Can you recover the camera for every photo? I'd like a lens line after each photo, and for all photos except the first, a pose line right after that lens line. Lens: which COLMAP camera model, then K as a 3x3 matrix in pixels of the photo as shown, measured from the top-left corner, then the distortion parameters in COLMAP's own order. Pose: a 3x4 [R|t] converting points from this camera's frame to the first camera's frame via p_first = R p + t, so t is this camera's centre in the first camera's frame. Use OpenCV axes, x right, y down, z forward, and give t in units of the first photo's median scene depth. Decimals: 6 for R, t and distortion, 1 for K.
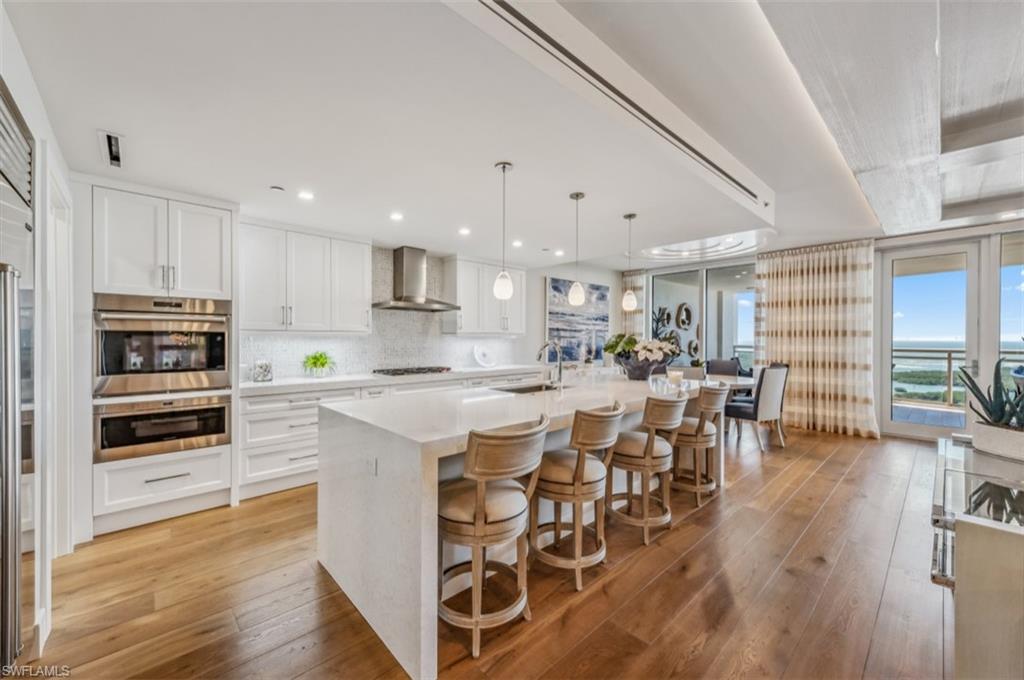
lens RADIAL K [[400.9, 0, 502.4], [0, 400.9, 339.6], [0, 0, 1]] dist [0.001050, -0.000373]
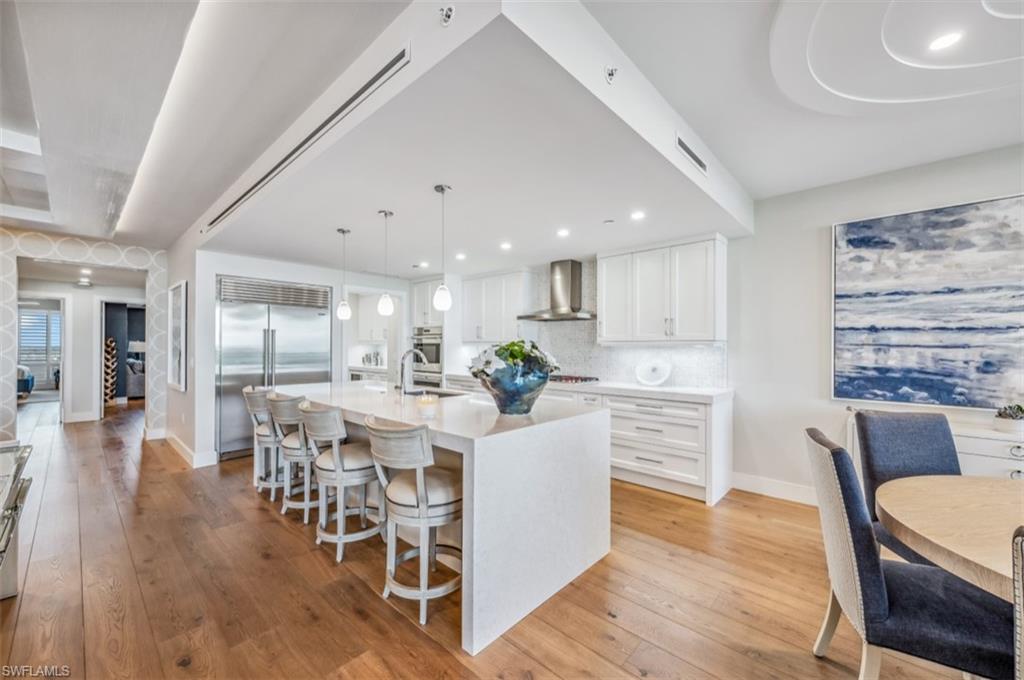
lens RADIAL K [[400.9, 0, 504.7], [0, 400.9, 345.5], [0, 0, 1]] dist [0.001050, -0.000373]
pose [[0.074463, -0.009784, -0.997176, 0.569186], [-0.014062, 0.999842, -0.010860, 0.004351], [0.997125, 0.014831, 0.074314, 0.550049]]
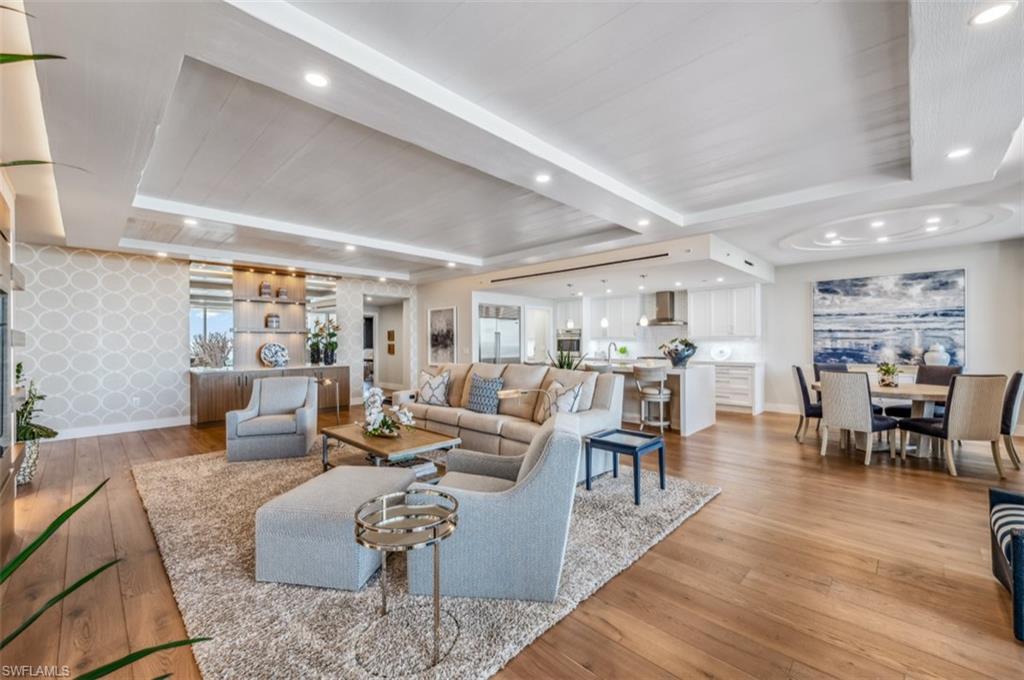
lens RADIAL K [[400.9, 0, 511.1], [0, 400.9, 342.2], [0, 0, 1]] dist [0.001050, -0.000373]
pose [[0.045458, -0.005562, -0.998951, 1.117822], [-0.003120, 0.999979, -0.005710, 0.011690], [0.998961, 0.003376, 0.045440, 0.154185]]
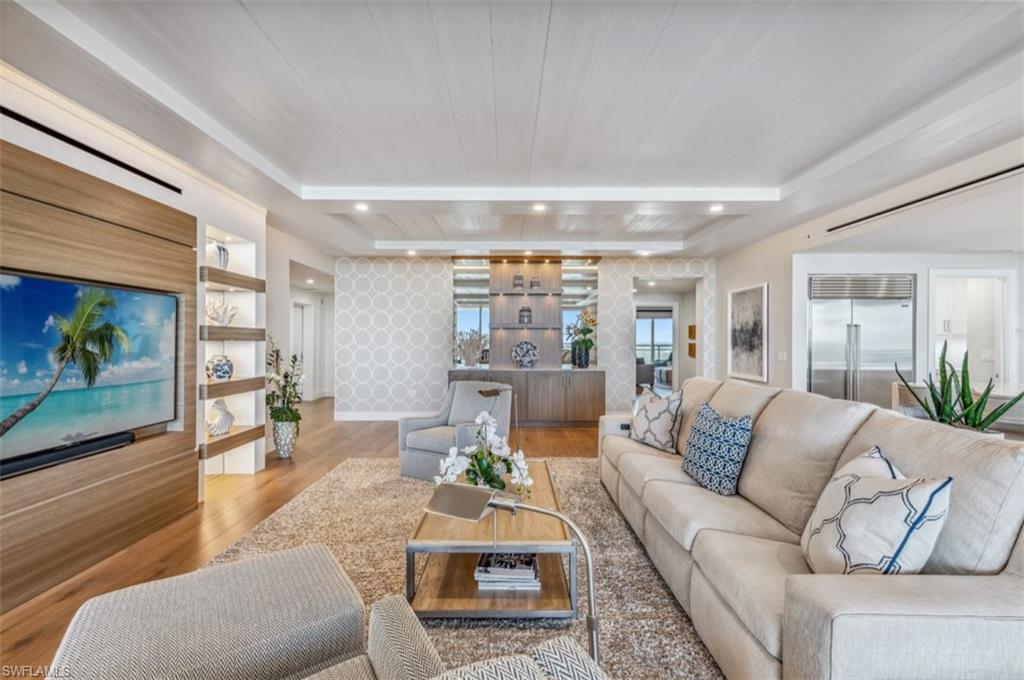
lens RADIAL K [[451.9, 0, 511.1], [0, 451.9, 340.0], [0, 0, 1]] dist [0.004399, -0.000693]
pose [[-0.685979, -0.009137, -0.727564, 0.814599], [-0.014258, 0.999898, 0.000886, 0.007963], [0.727481, 0.010981, -0.686039, 0.281539]]
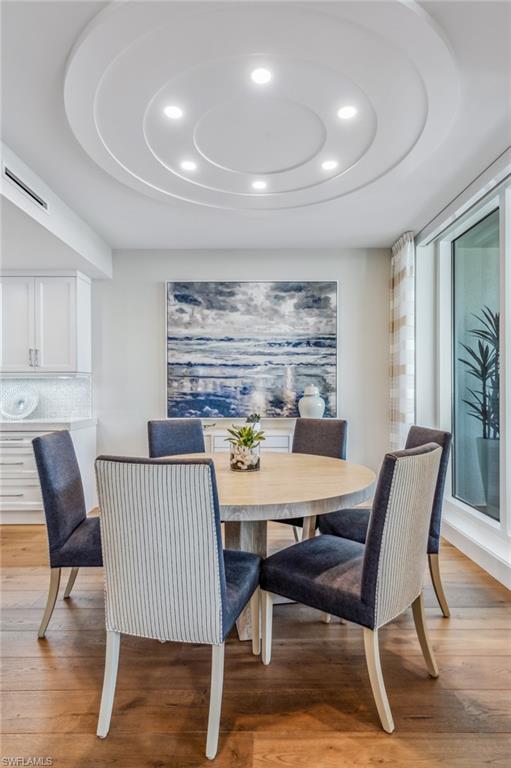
lens RADIAL K [[419.8, 0, 256.7], [0, 419.8, 390.6], [0, 0, 1]] dist [0.008430, 0.000020]
pose [[0.744911, -0.007089, -0.667127, 0.648402], [0.001828, 0.999961, -0.008585, 0.020391], [0.667162, 0.005175, 0.744895, 0.595202]]
